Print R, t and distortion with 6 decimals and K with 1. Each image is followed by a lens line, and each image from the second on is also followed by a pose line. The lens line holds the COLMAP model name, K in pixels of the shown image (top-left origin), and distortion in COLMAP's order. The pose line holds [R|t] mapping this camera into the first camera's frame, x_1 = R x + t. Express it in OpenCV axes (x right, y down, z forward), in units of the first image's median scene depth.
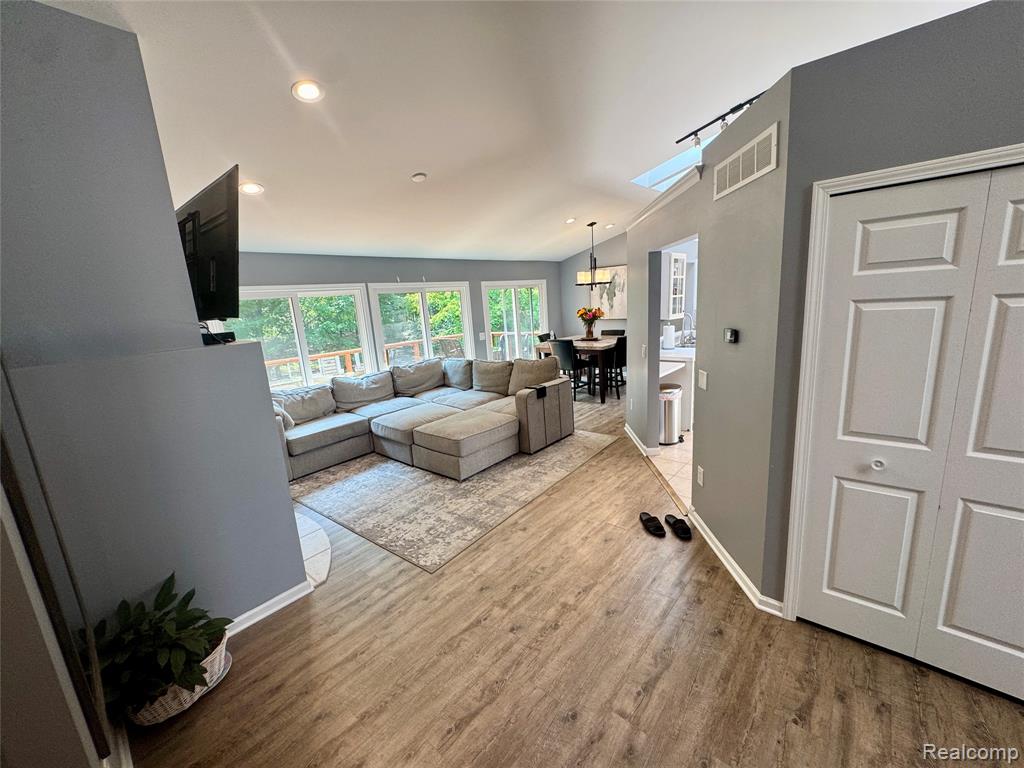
lens RADIAL K [[409.4, 0, 513.1], [0, 409.4, 384.8], [0, 0, 1]] dist [-0.003159, 0.000343]
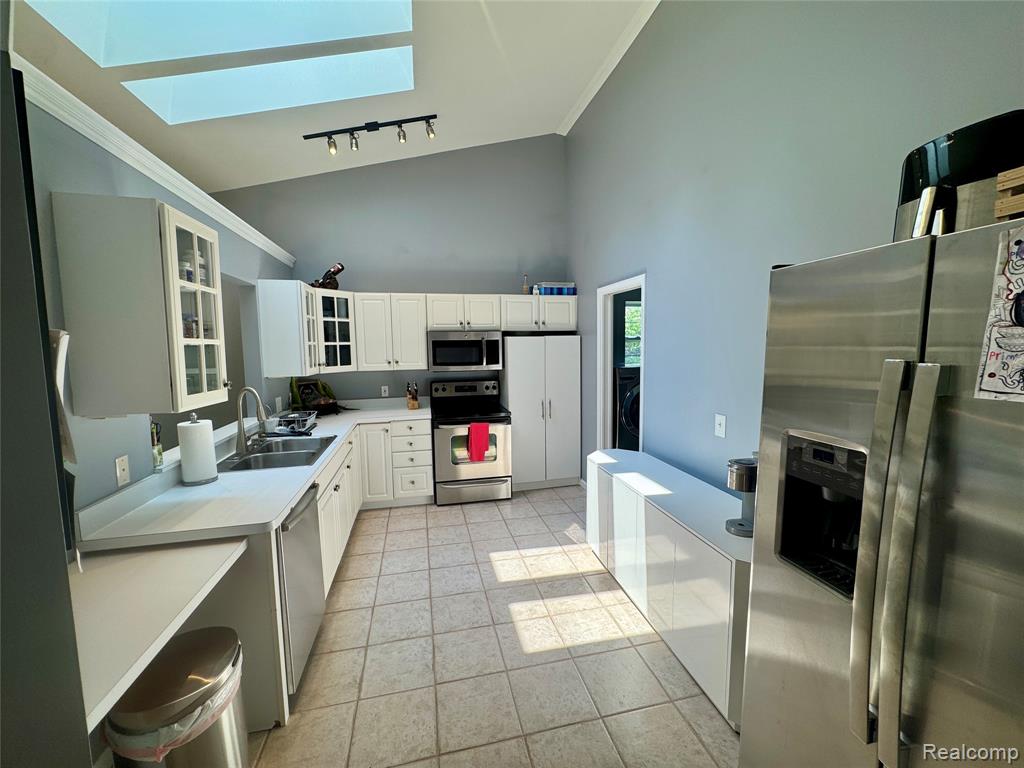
lens RADIAL K [[416.9, 0, 511.0], [0, 416.9, 378.0], [0, 0, 1]] dist [0.000404, 0.000162]
pose [[0.589664, -0.012663, 0.807549, 0.234880], [0.148453, 0.984541, -0.092960, -0.100617], [-0.793888, 0.174699, 0.582428, 0.515749]]
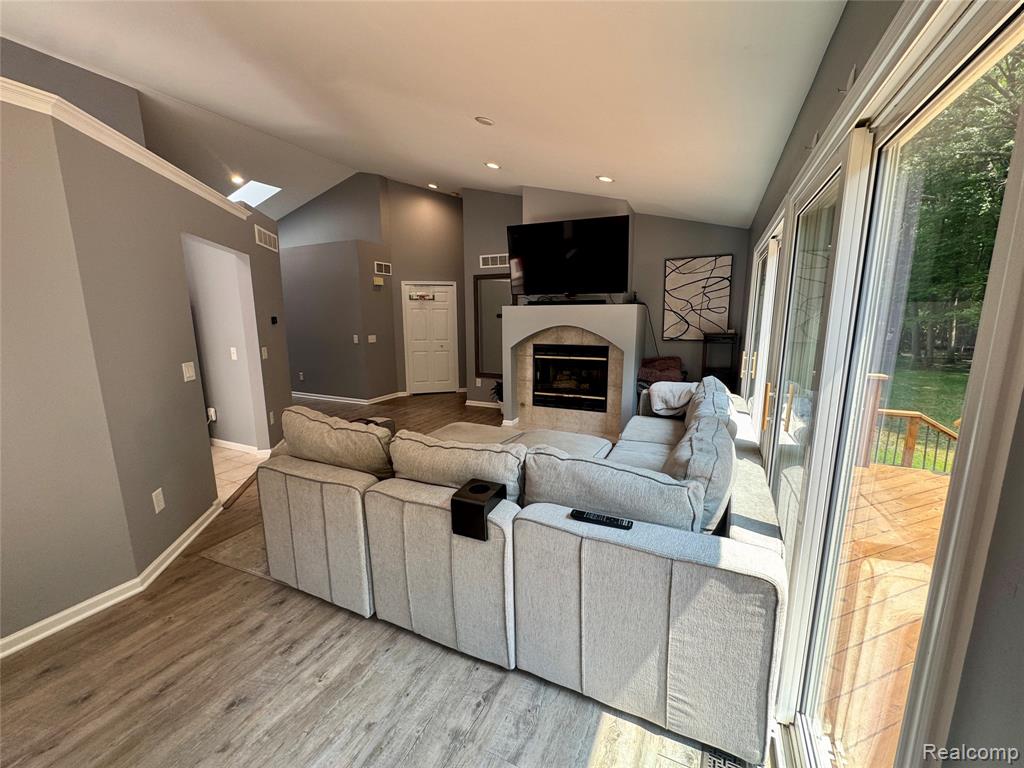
lens RADIAL K [[409.4, 0, 513.1], [0, 409.4, 384.8], [0, 0, 1]] dist [-0.003159, 0.000343]
pose [[-0.960832, 0.115913, -0.251728, -0.014791], [0.012530, 0.925570, 0.378369, -0.231486], [0.276850, 0.360394, -0.890769, 1.308025]]
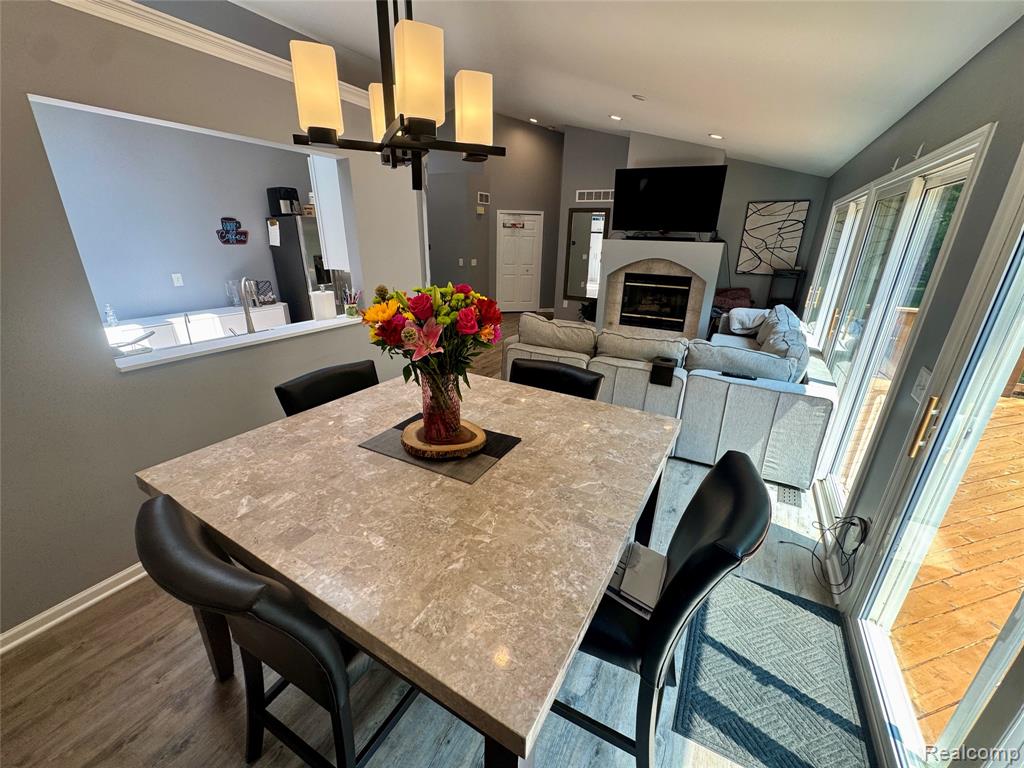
lens RADIAL K [[409.4, 0, 513.1], [0, 409.4, 384.8], [0, 0, 1]] dist [-0.003159, 0.000343]
pose [[-0.977355, 0.113125, -0.178828, 0.238274], [-0.001343, 0.841769, 0.539836, -0.313313], [0.211600, 0.527851, -0.822556, 1.481909]]
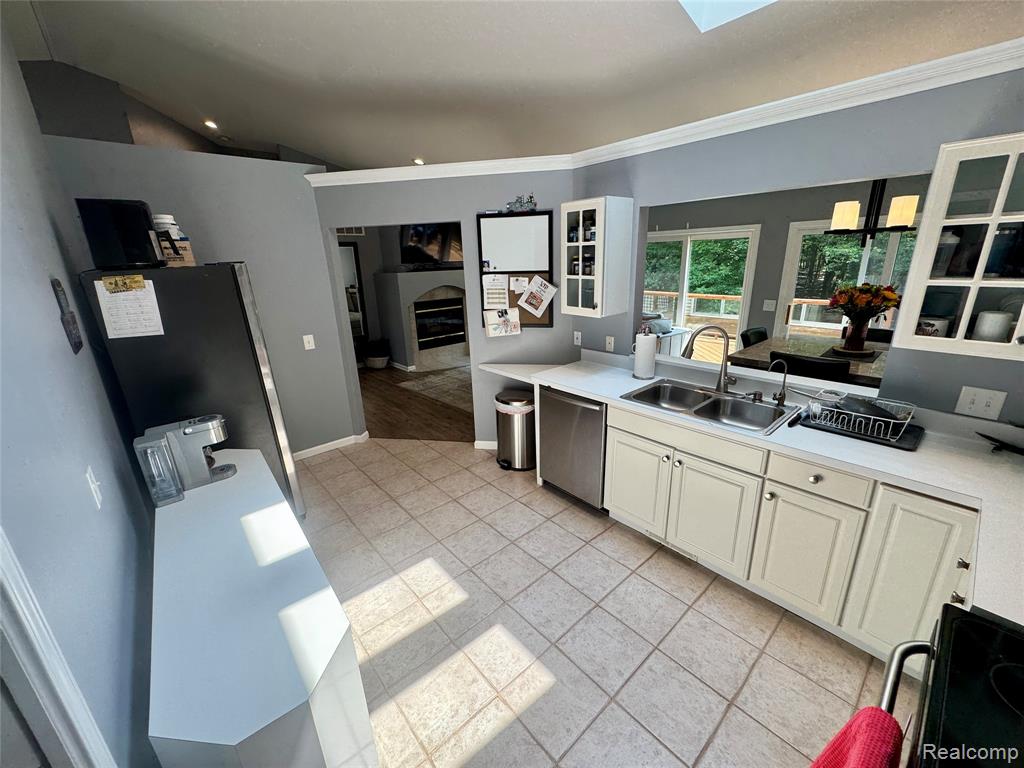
lens RADIAL K [[409.4, 0, 513.1], [0, 409.4, 384.8], [0, 0, 1]] dist [-0.003159, 0.000343]
pose [[-0.126702, 0.361682, -0.923652, 0.872782], [-0.161645, 0.911181, 0.378972, -0.245124], [0.978681, 0.197321, -0.056984, 0.842778]]
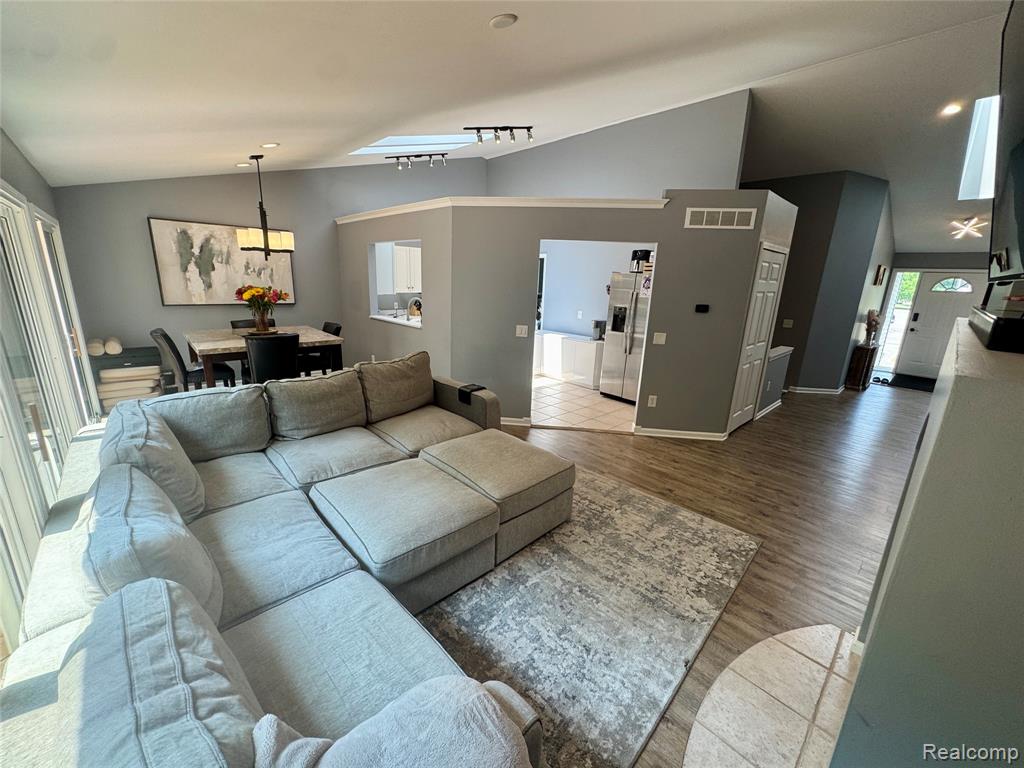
lens RADIAL K [[409.4, 0, 513.1], [0, 409.4, 384.8], [0, 0, 1]] dist [-0.003159, 0.000343]
pose [[0.088411, -0.184900, 0.978772, -0.567798], [0.165048, 0.971757, 0.168666, -0.096872], [-0.982315, 0.146632, 0.116431, 0.684910]]
